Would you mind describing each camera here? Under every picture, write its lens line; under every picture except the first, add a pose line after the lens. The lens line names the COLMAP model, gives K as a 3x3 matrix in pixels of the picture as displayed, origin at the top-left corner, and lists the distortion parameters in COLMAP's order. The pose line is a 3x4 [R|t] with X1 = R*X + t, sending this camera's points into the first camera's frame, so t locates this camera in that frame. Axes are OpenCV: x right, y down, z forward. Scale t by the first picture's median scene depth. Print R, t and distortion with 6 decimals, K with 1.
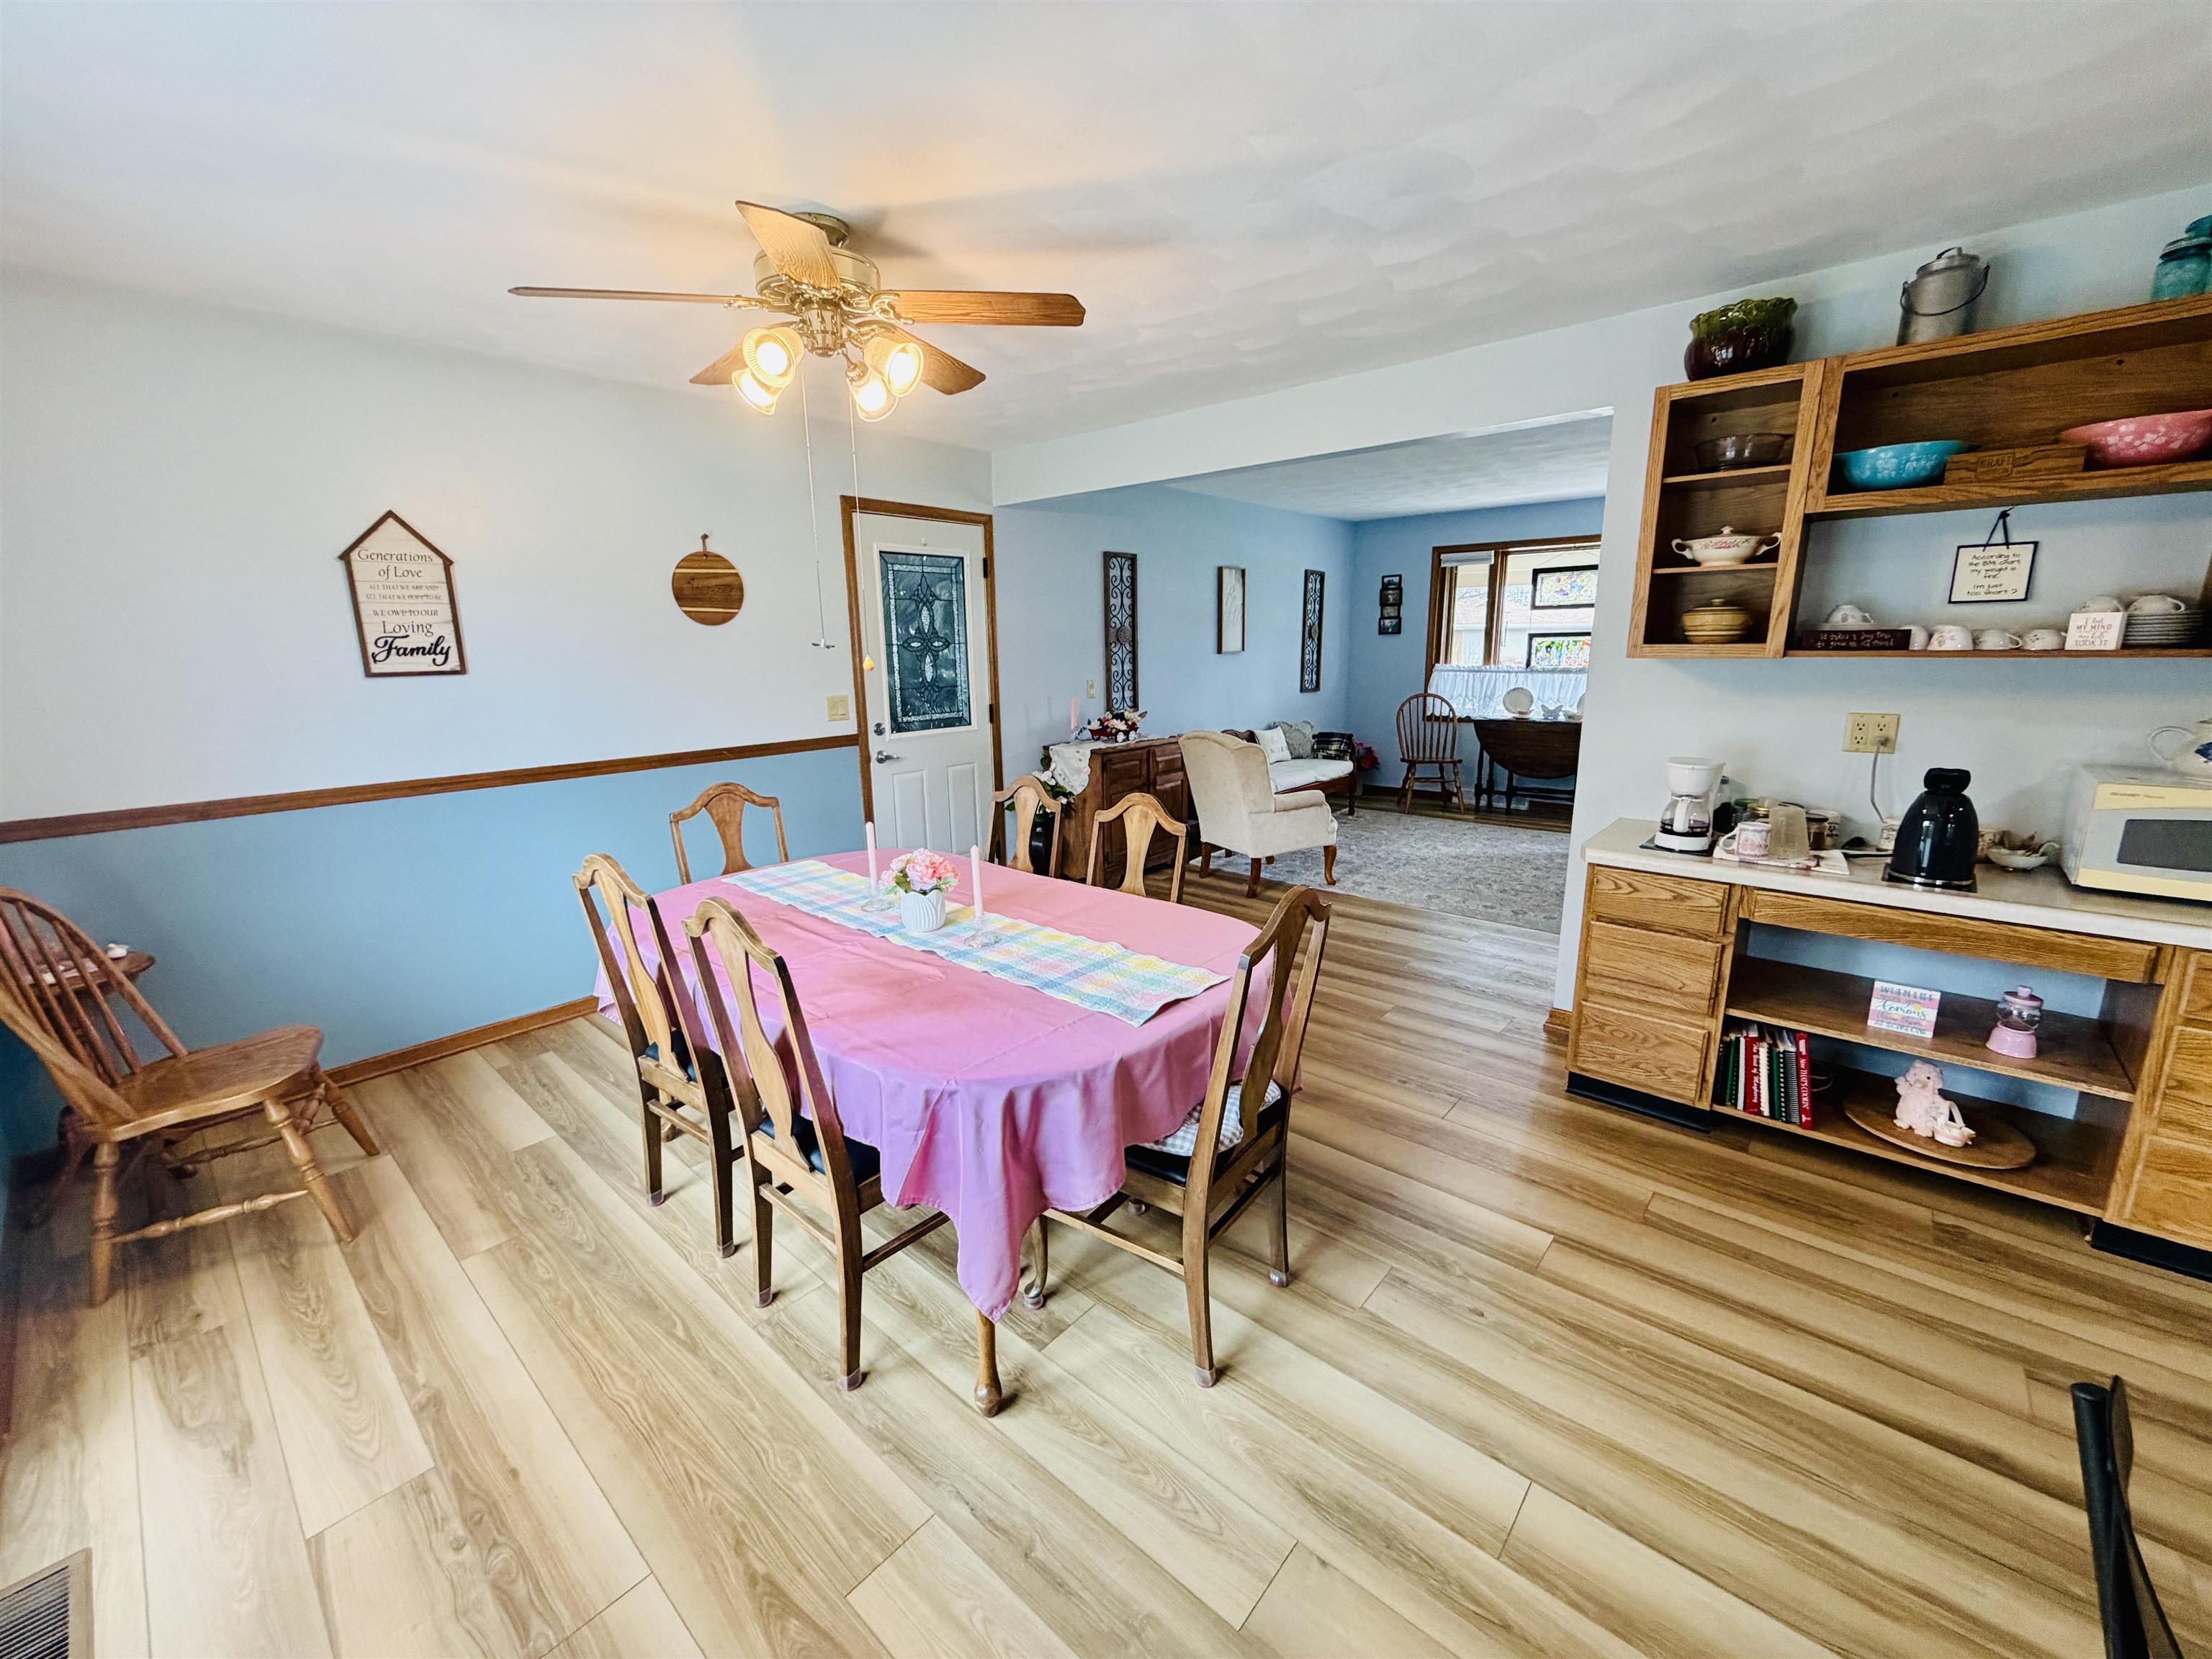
lens RADIAL K [[881.4, 0, 1099.4], [0, 881.4, 826.3], [0, 0, 1]] dist [-0.000282, -0.000039]
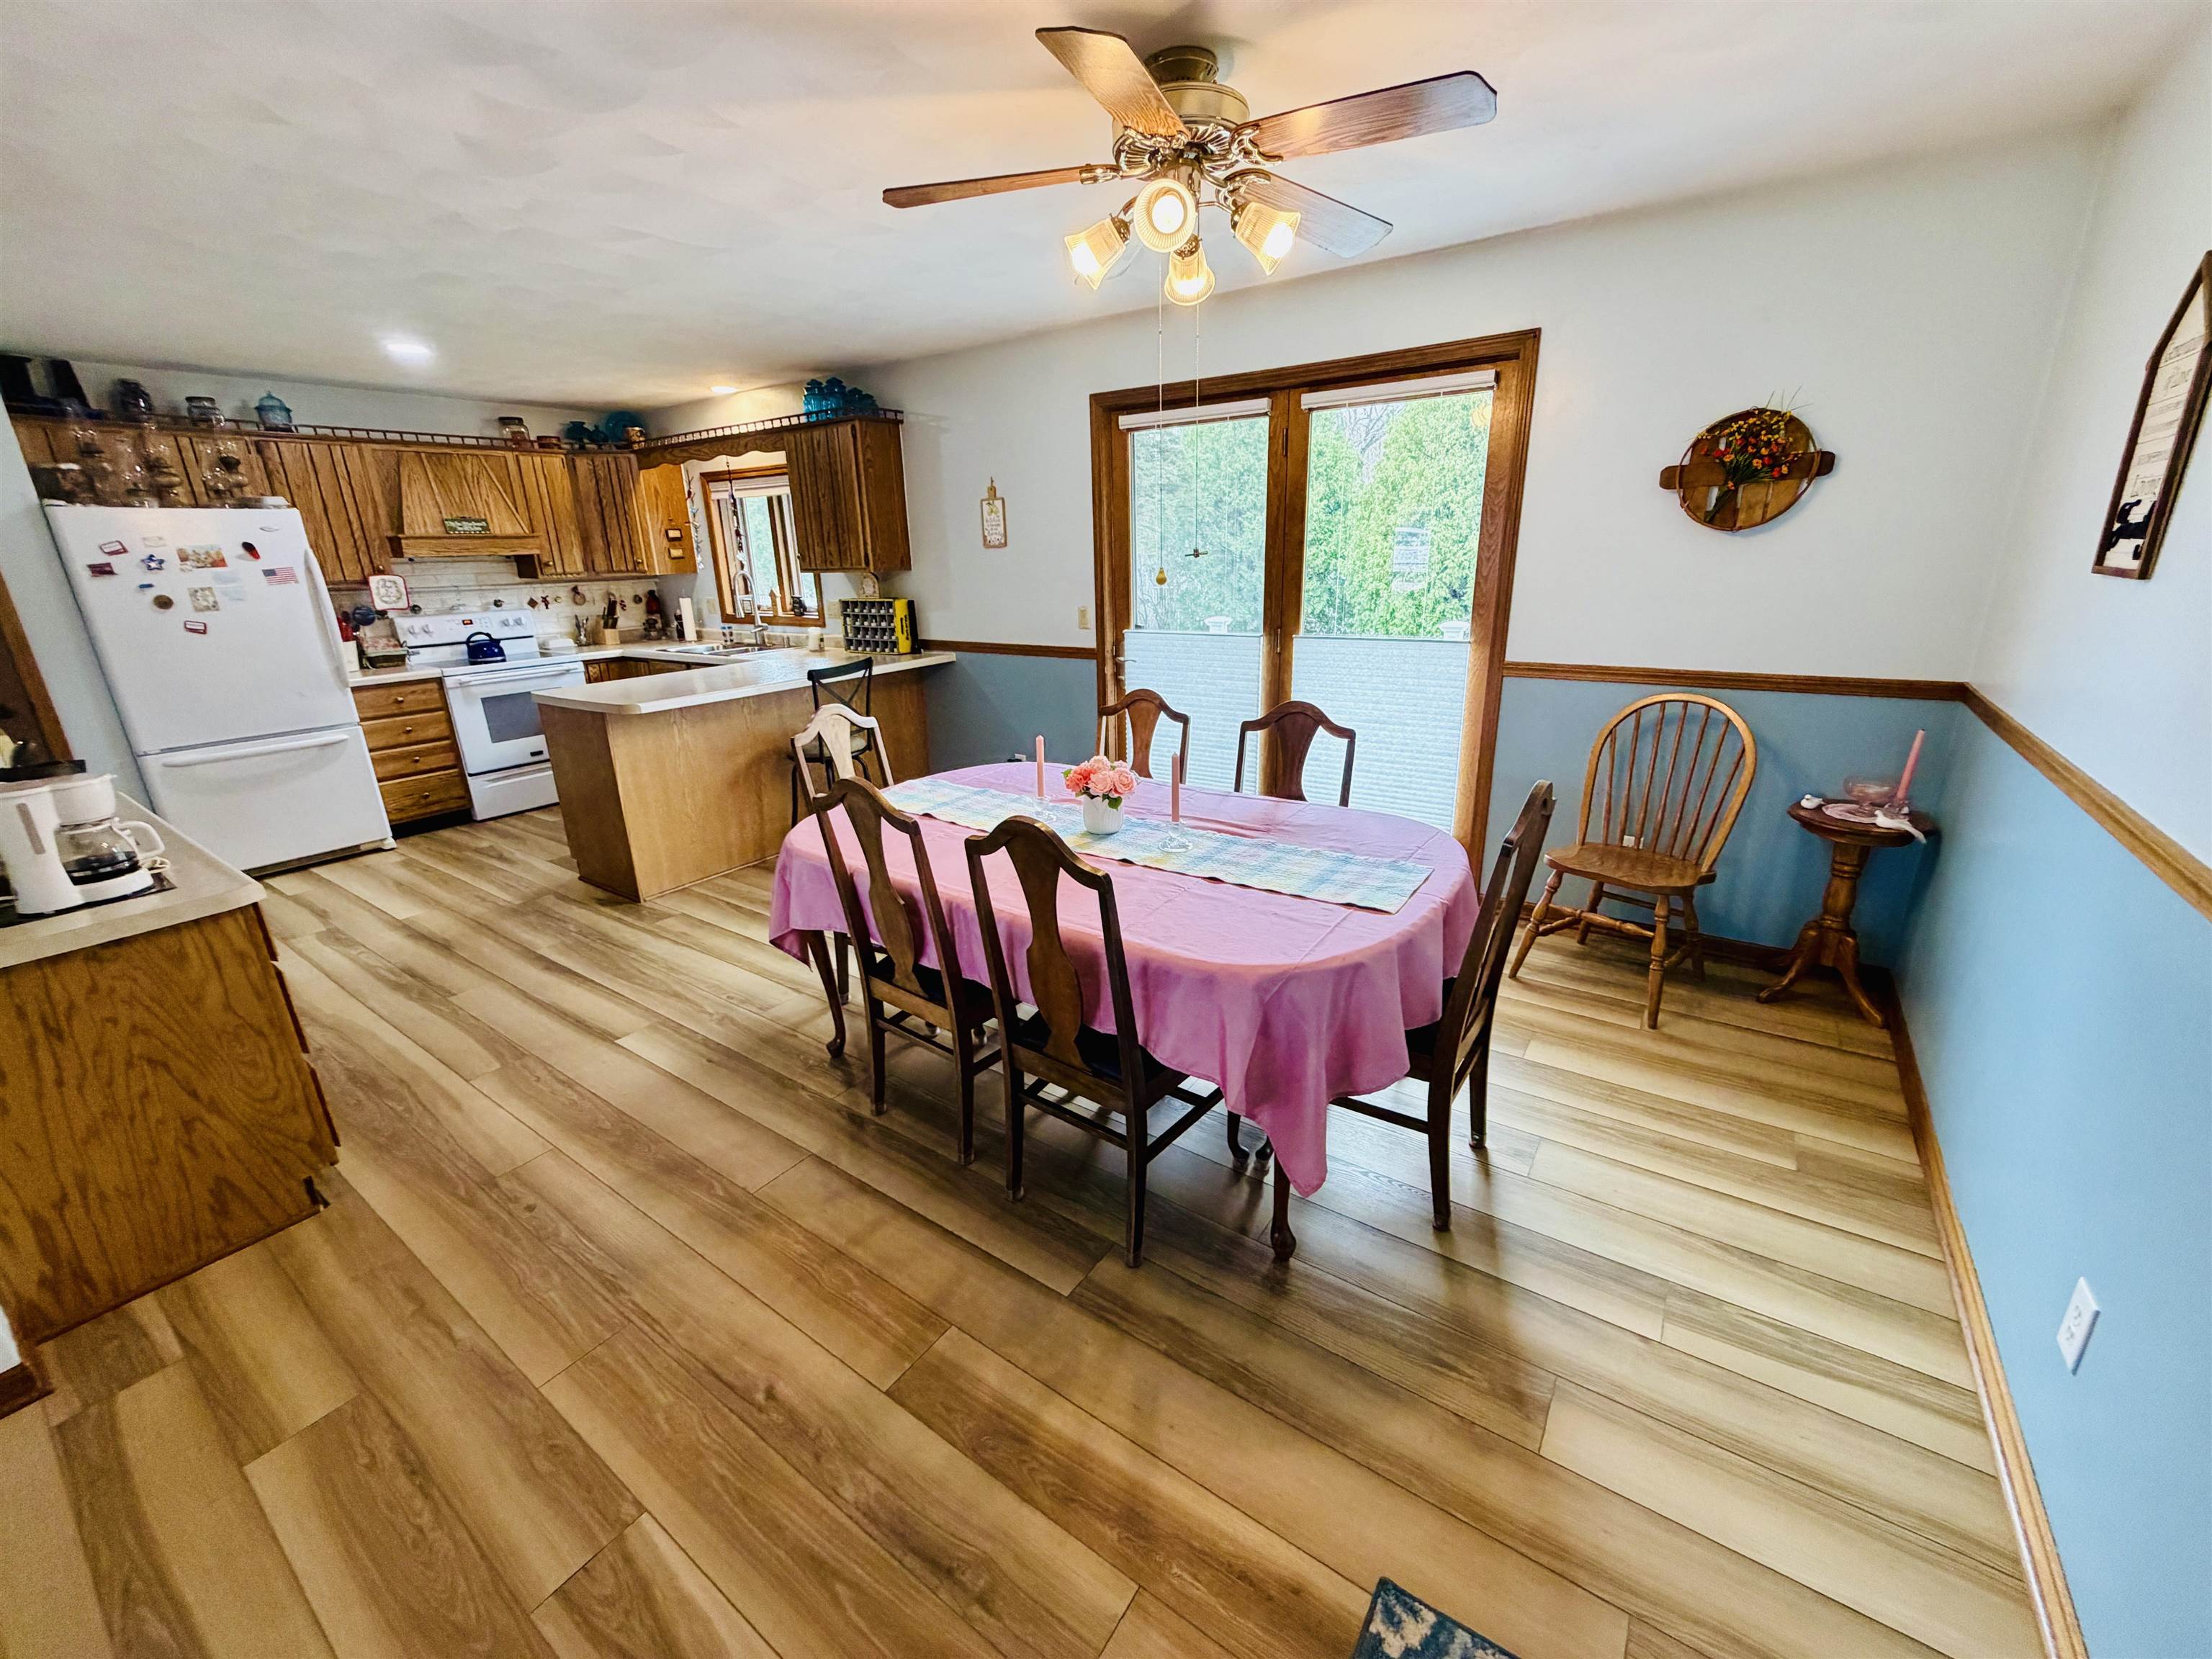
lens RADIAL K [[881.4, 0, 1098.0], [0, 881.4, 828.1], [0, 0, 1]] dist [-0.000282, -0.000039]
pose [[-0.993401, 0.073344, -0.088179, -0.039275], [0.019846, 0.867138, 0.497673, -0.166395], [0.112965, 0.492639, -0.862871, 0.767429]]
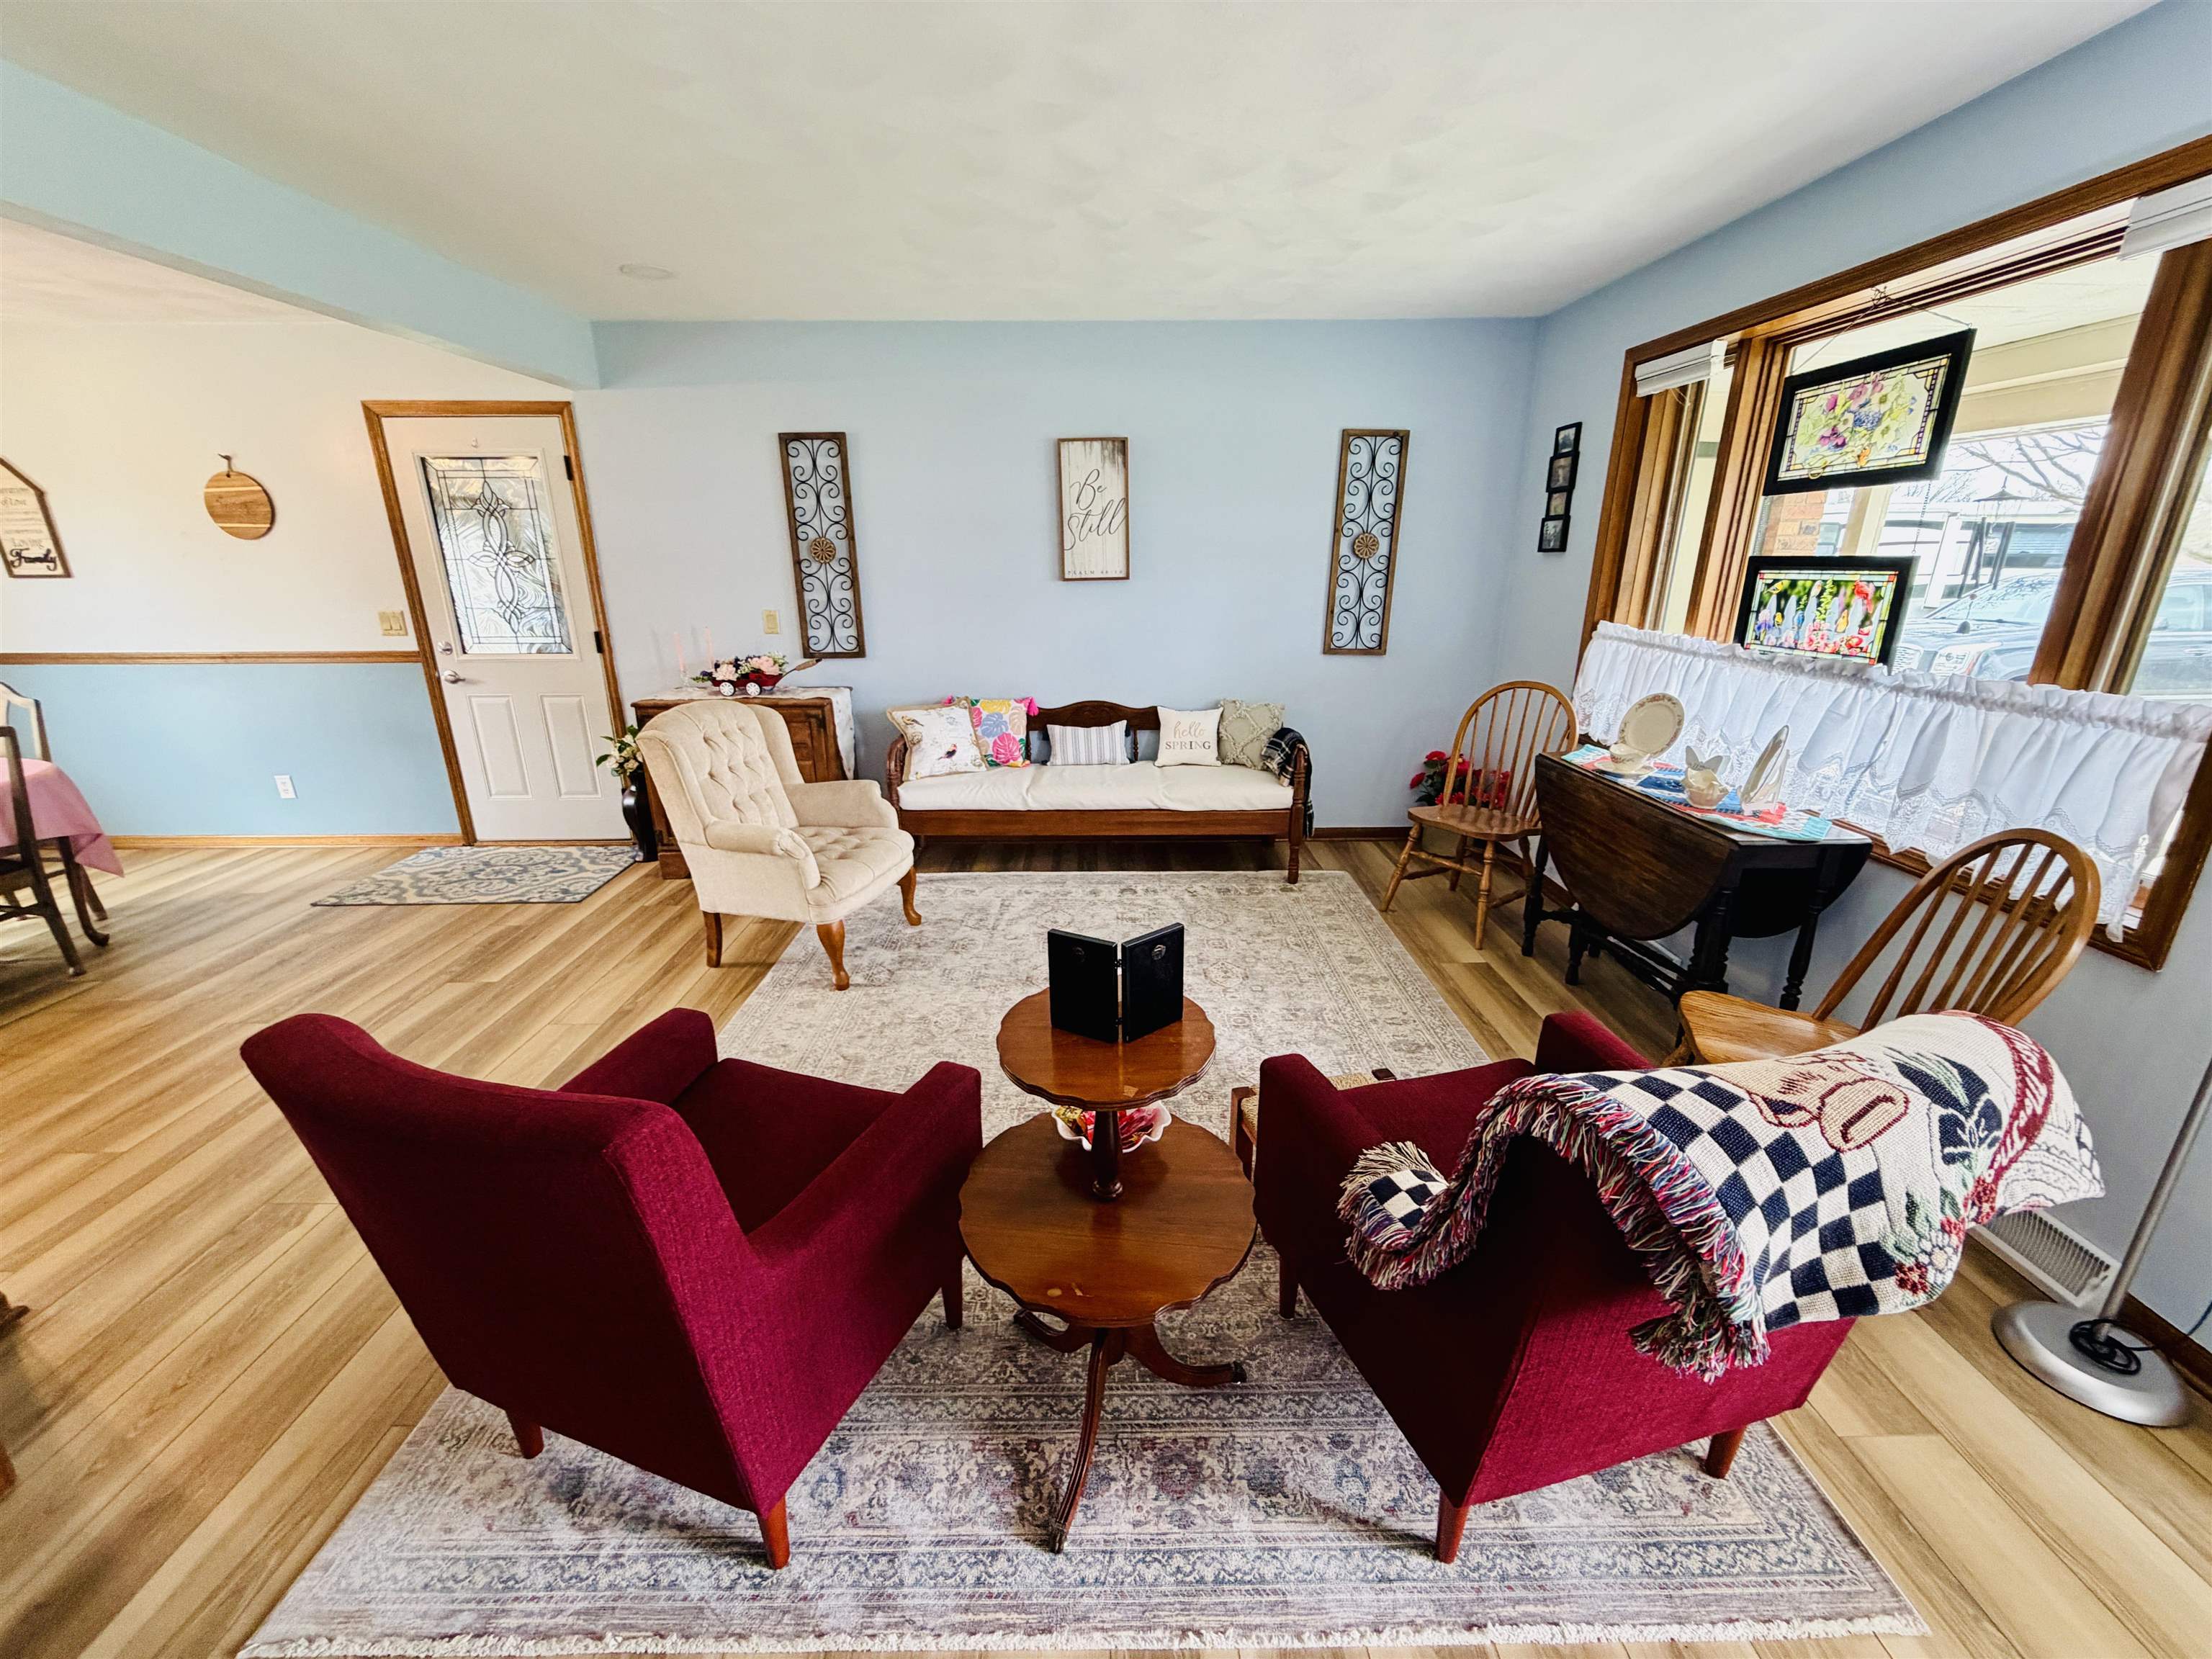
lens RADIAL K [[881.4, 0, 1097.0], [0, 881.4, 828.6], [0, 0, 1]] dist [-0.000282, -0.000039]
pose [[0.665932, 0.237463, -0.707210, 0.734978], [-0.161059, 0.971394, 0.174511, -0.154316], [0.728419, -0.002310, 0.685128, 0.652779]]
